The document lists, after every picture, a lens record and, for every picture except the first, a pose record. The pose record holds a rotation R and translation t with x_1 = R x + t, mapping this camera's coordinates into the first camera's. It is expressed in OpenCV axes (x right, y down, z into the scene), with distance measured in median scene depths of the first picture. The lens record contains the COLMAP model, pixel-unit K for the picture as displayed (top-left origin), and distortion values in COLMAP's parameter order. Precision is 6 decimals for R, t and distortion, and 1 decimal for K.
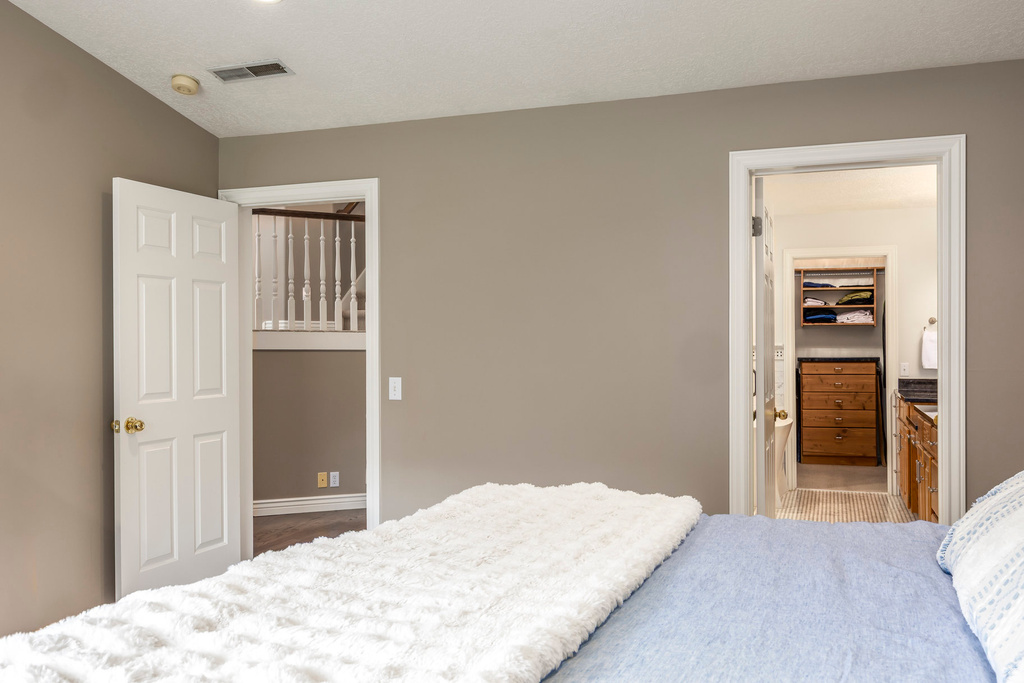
lens RADIAL K [[910.8, 0, 512.0], [0, 910.8, 341.5], [0, 0, 1]] dist [0.017951, 0.003266]
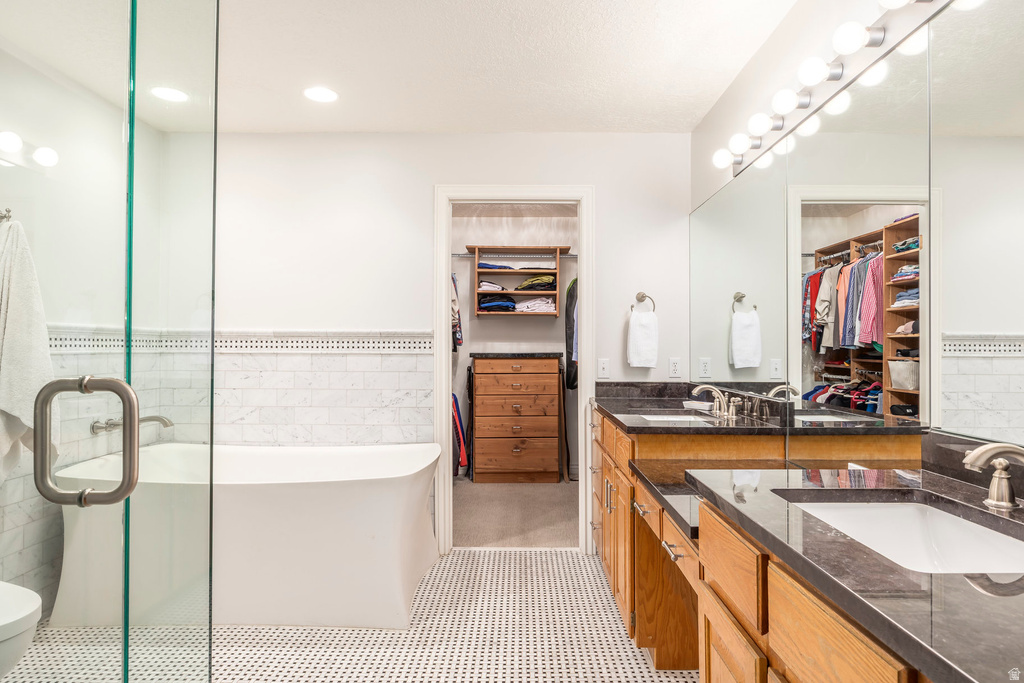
lens RADIAL K [[585.7, 0, 512.0], [0, 585.7, 341.5], [0, 0, 1]] dist [-0.002361, -0.000383]
pose [[0.948800, 0.009461, 0.315737, 0.184531], [-0.006331, 0.999920, -0.010937, 0.012926], [-0.315815, 0.008378, 0.948784, 0.494497]]
